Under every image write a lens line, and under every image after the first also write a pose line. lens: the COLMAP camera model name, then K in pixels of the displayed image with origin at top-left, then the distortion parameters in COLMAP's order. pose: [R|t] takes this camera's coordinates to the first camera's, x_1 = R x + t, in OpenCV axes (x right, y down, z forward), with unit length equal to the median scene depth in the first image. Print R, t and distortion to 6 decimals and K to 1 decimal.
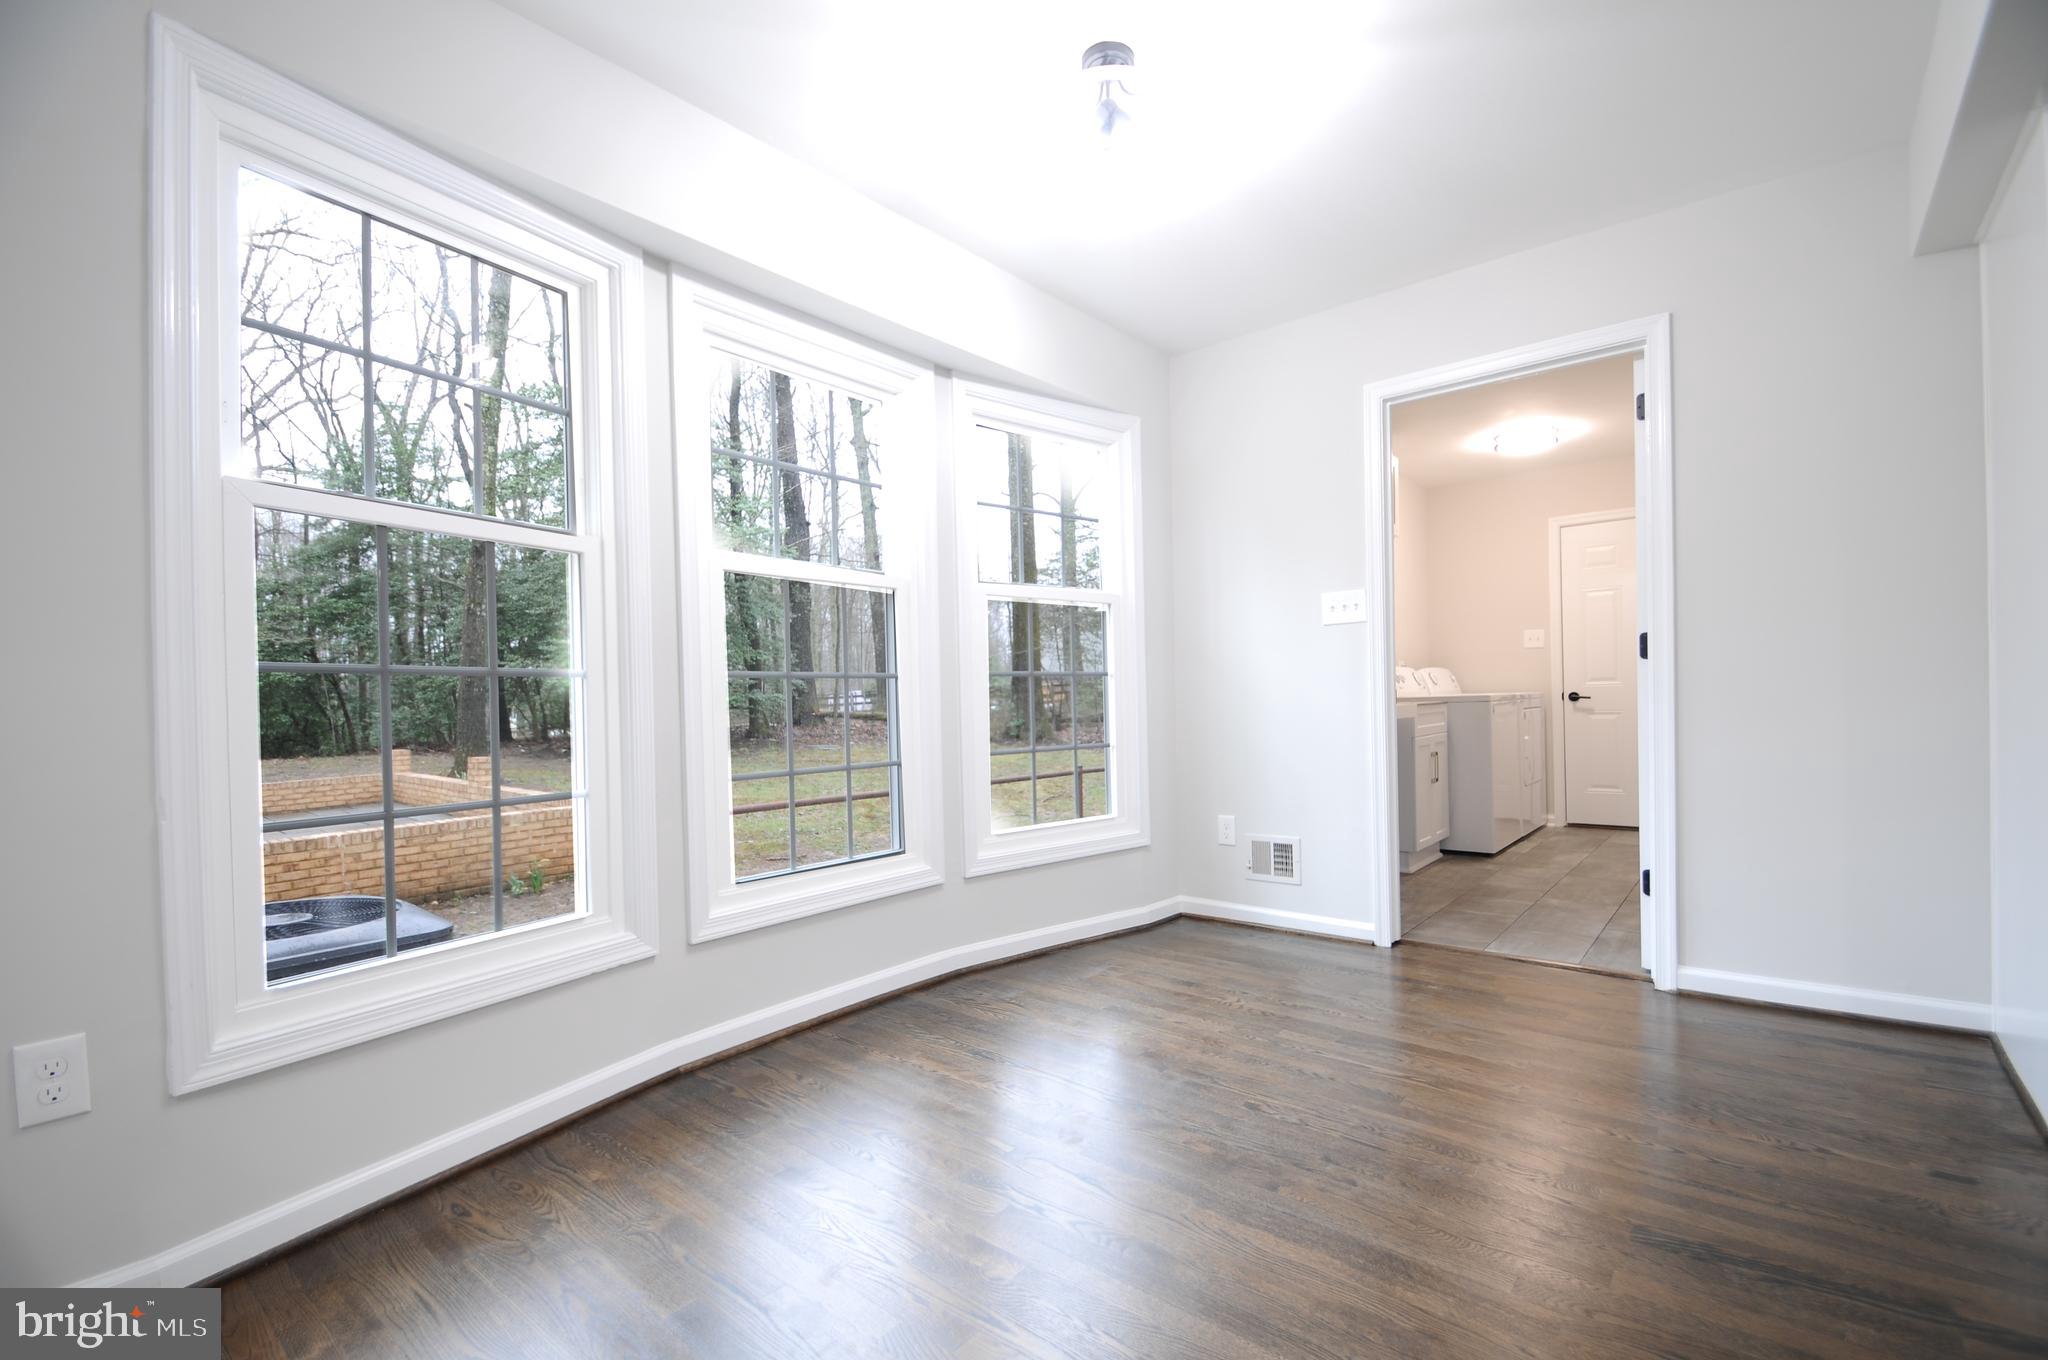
lens RADIAL K [[900.7, 0, 1033.1], [0, 900.7, 707.2], [0, 0, 1]] dist [-0.000381, -0.000974]
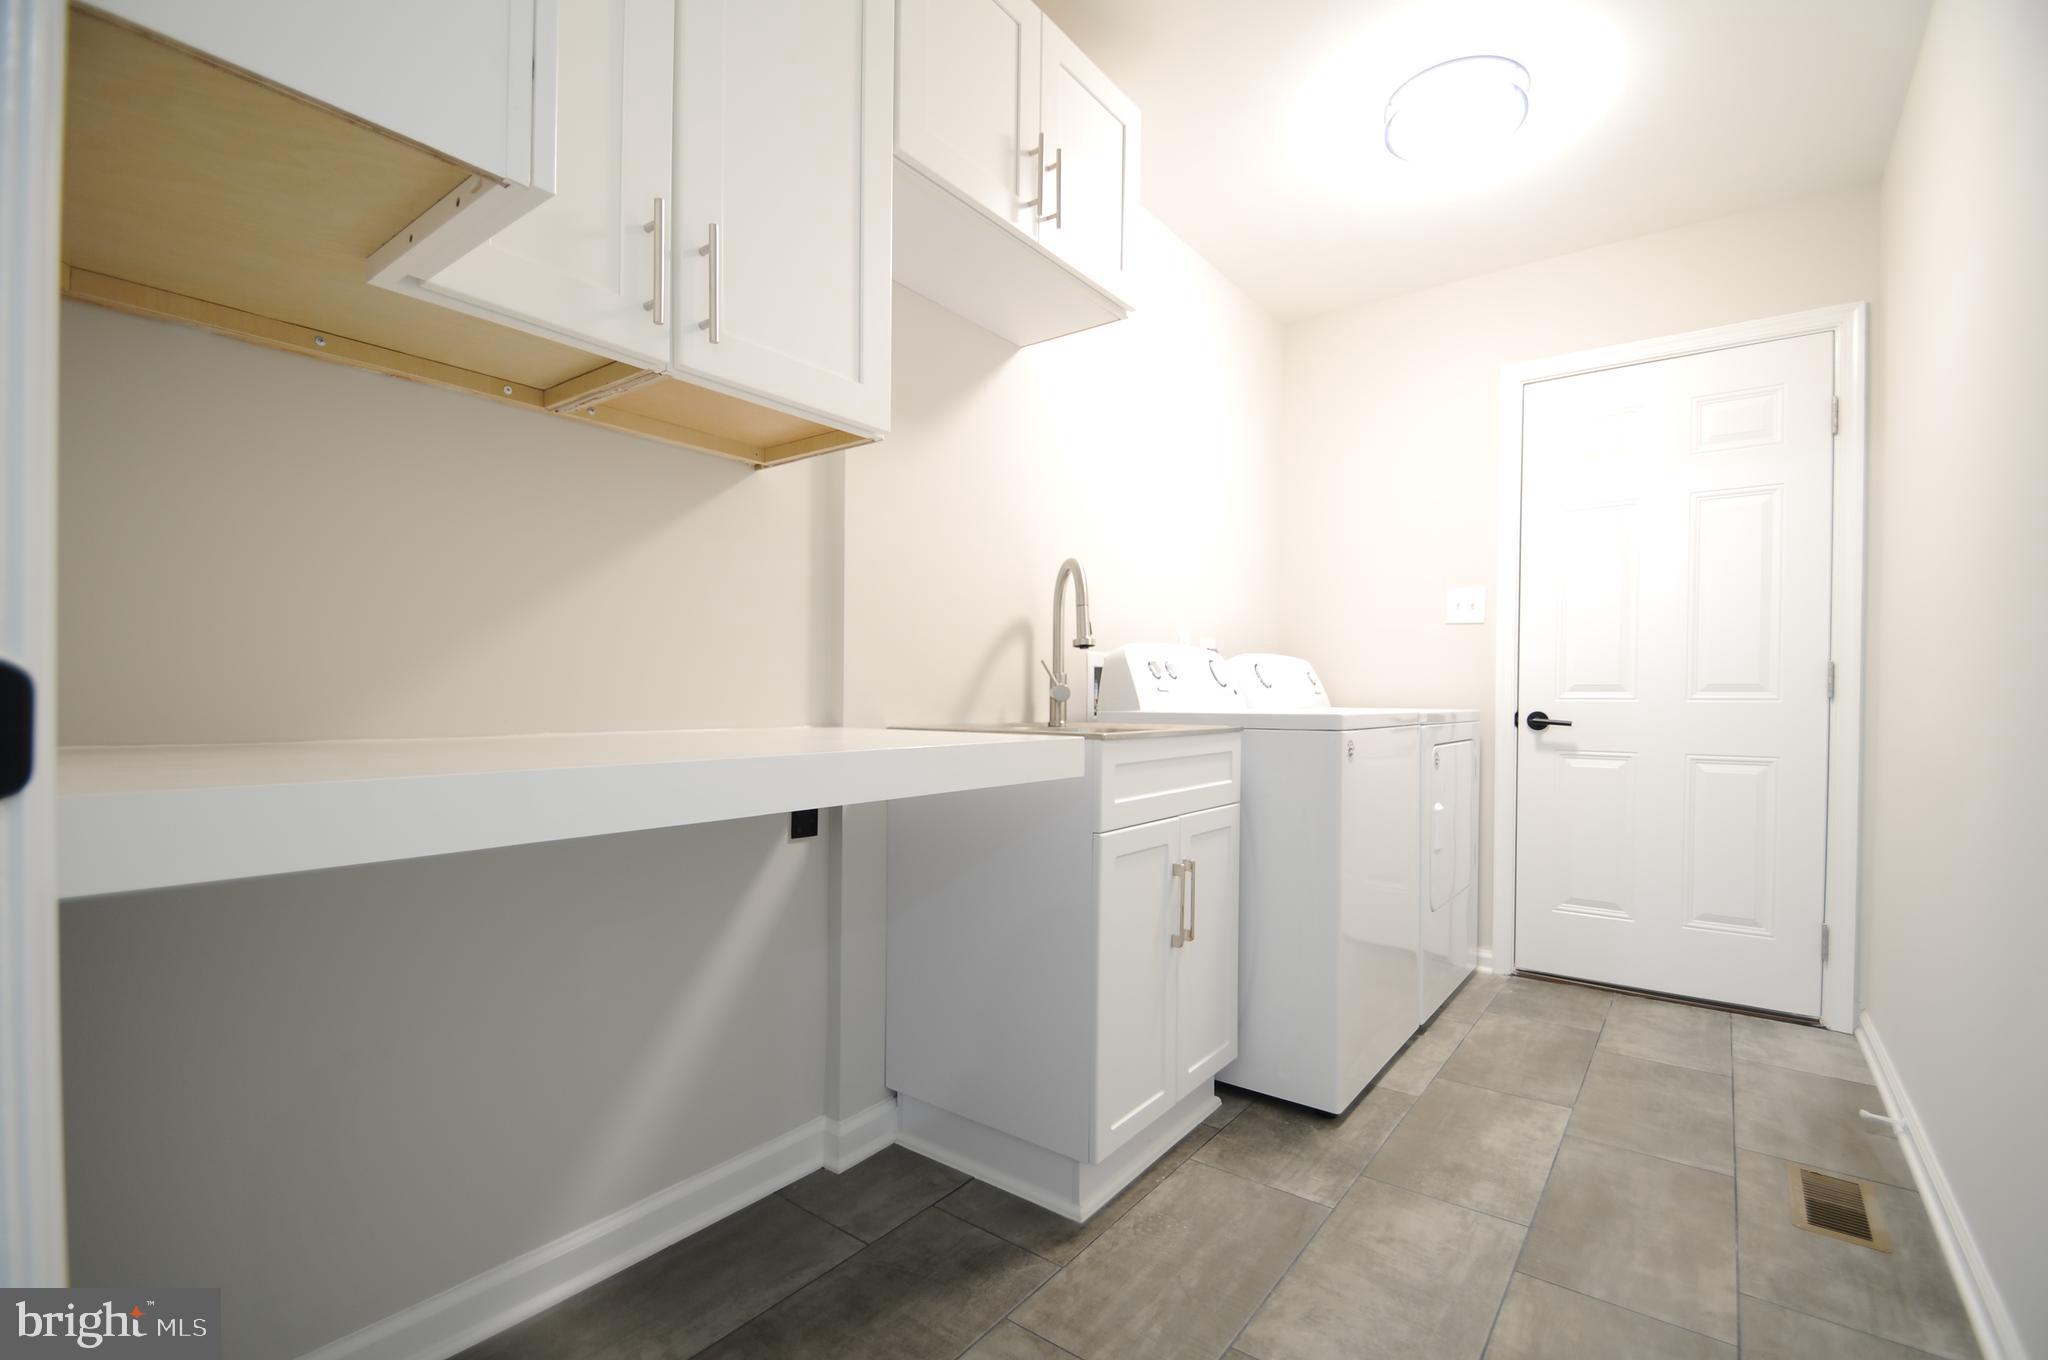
lens RADIAL K [[900.7, 0, 1033.1], [0, 900.7, 707.2], [0, 0, 1]] dist [-0.000381, -0.000974]
pose [[0.998318, 0.031603, 0.048596, 0.304384], [-0.031676, 0.999498, 0.000725, -0.011135], [-0.048548, -0.002263, 0.998818, 0.528537]]
